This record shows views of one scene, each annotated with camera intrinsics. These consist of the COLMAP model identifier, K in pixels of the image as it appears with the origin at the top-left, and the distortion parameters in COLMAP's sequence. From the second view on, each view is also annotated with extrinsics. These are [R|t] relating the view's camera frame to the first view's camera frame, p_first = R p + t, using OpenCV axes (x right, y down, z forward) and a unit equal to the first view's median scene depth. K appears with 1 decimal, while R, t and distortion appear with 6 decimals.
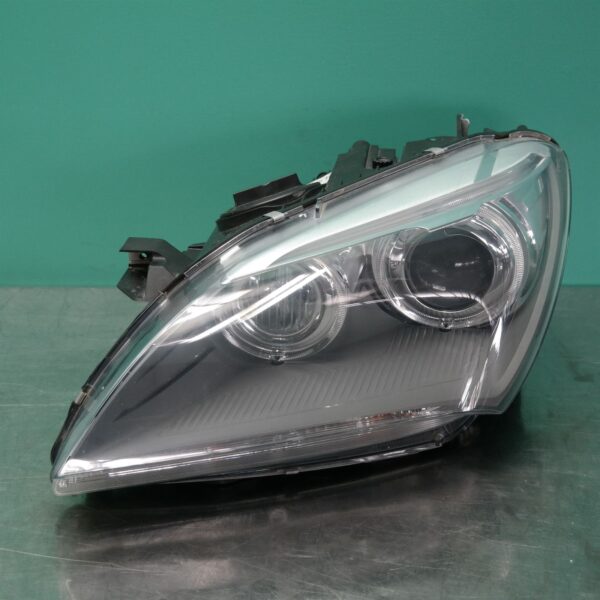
lens RADIAL K [[1315.4, 0, 300.0], [0, 1315.4, 300.0], [0, 0, 1]] dist [-0.068572, -0.140907]
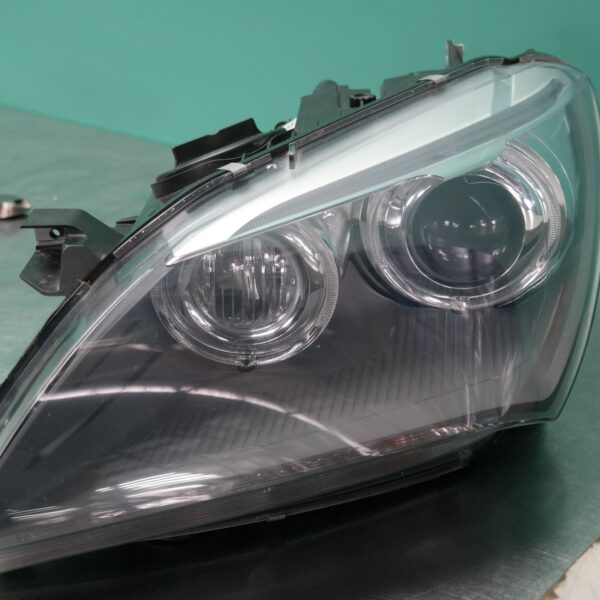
lens RADIAL K [[1125.9, 0, 300.0], [0, 1125.9, 300.0], [0, 0, 1]] dist [-0.009088, -0.087269]
pose [[0.996066, -0.054136, 0.070153, -0.028714], [0.052974, 0.998428, 0.018331, -0.000783], [-0.071036, -0.014542, 0.997368, 0.355221]]
